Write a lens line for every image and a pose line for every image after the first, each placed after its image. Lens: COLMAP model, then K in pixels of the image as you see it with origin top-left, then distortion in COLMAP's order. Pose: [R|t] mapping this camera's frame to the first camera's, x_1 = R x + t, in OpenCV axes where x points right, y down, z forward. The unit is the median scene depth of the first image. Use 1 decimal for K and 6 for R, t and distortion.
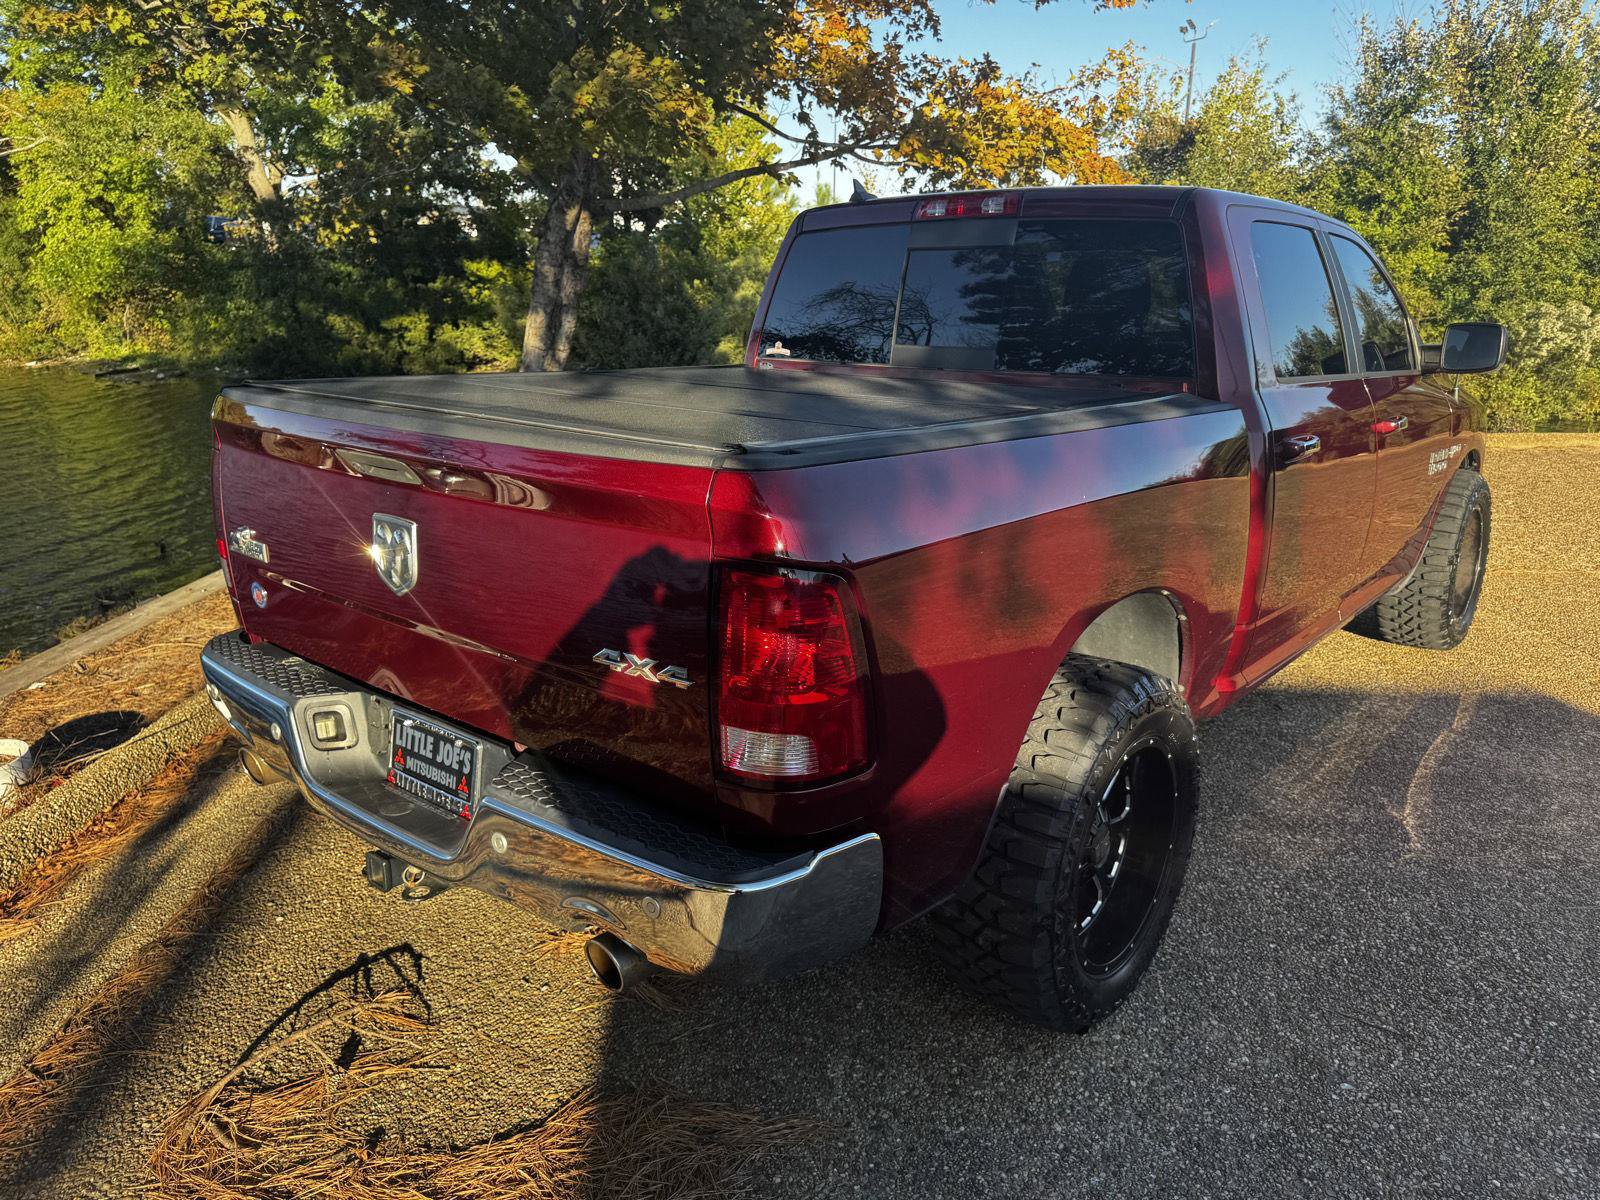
lens RADIAL K [[1115.0, 0, 833.0], [0, 1115.0, 554.0], [0, 0, 1]] dist [0.016907, -0.022203]
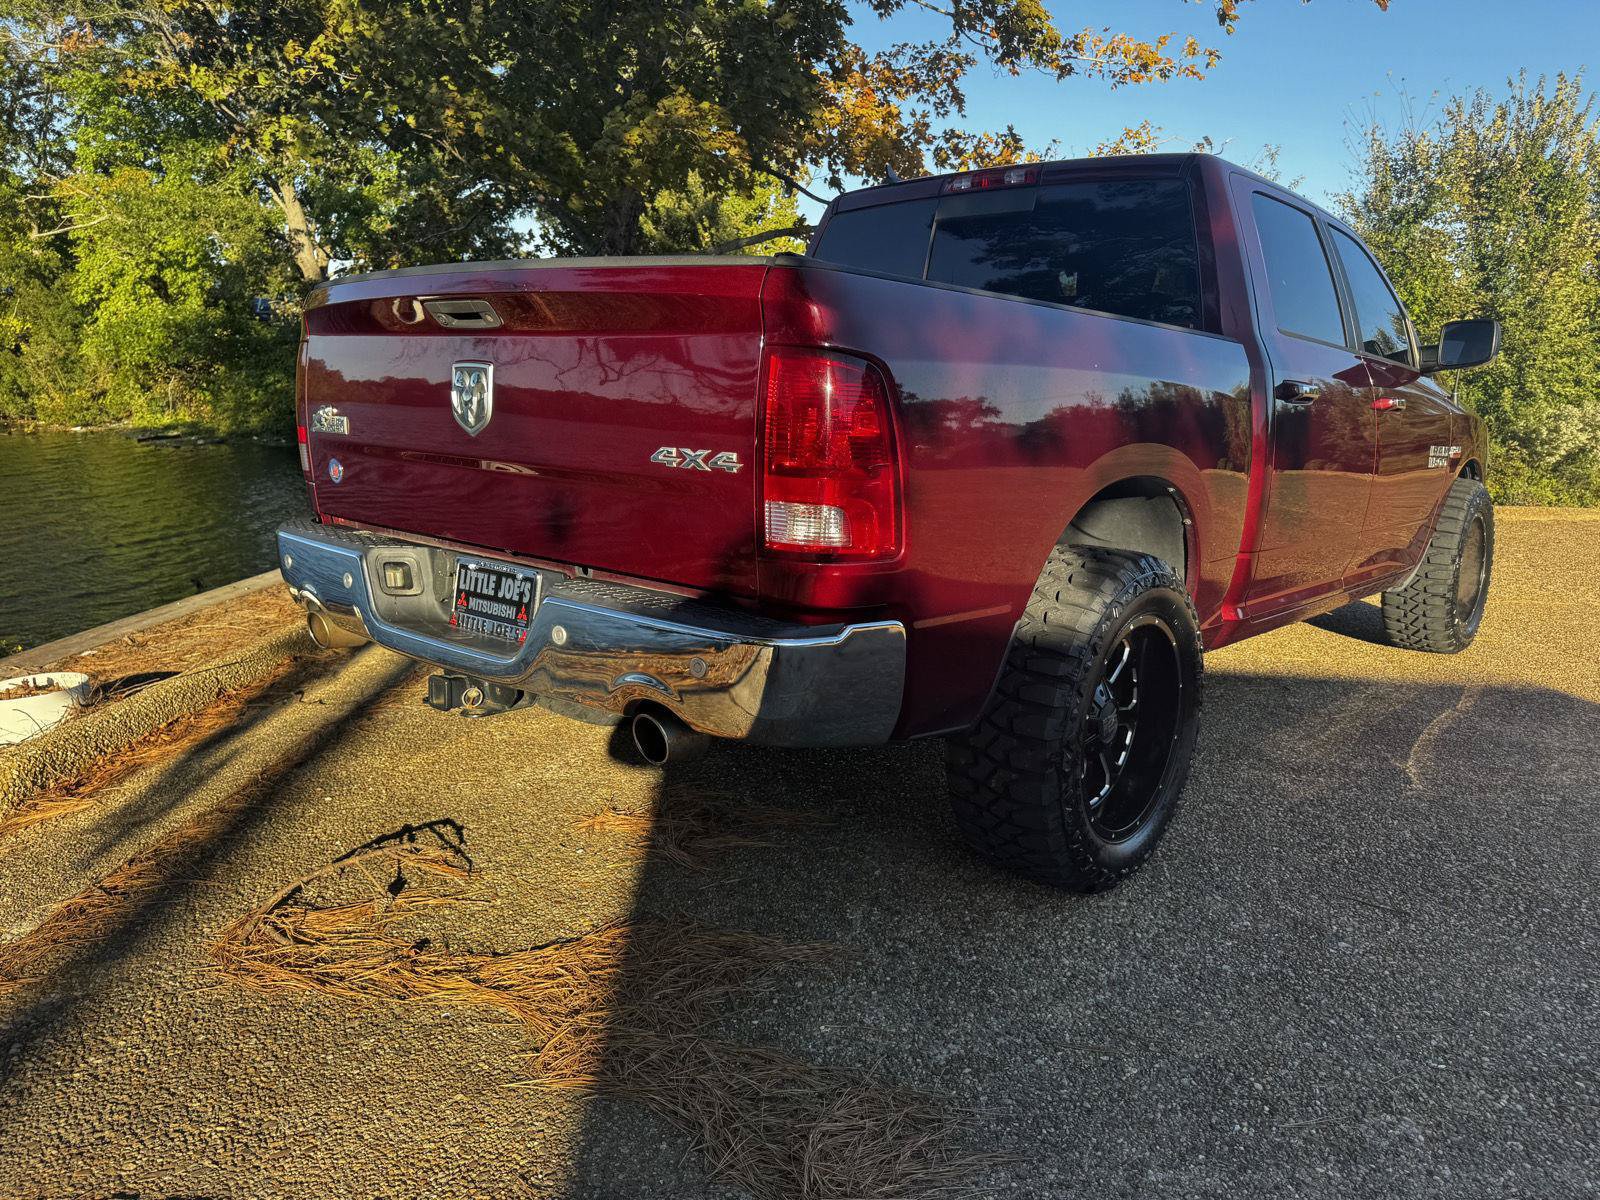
lens RADIAL K [[1115.0, 0, 829.5], [0, 1115.0, 550.1], [0, 0, 1]] dist [0.016907, -0.022203]
pose [[0.999470, 0.026801, -0.018485, -0.009880], [-0.028359, 0.995541, -0.089965, 0.191220], [0.015991, 0.090442, 0.995773, -0.070950]]
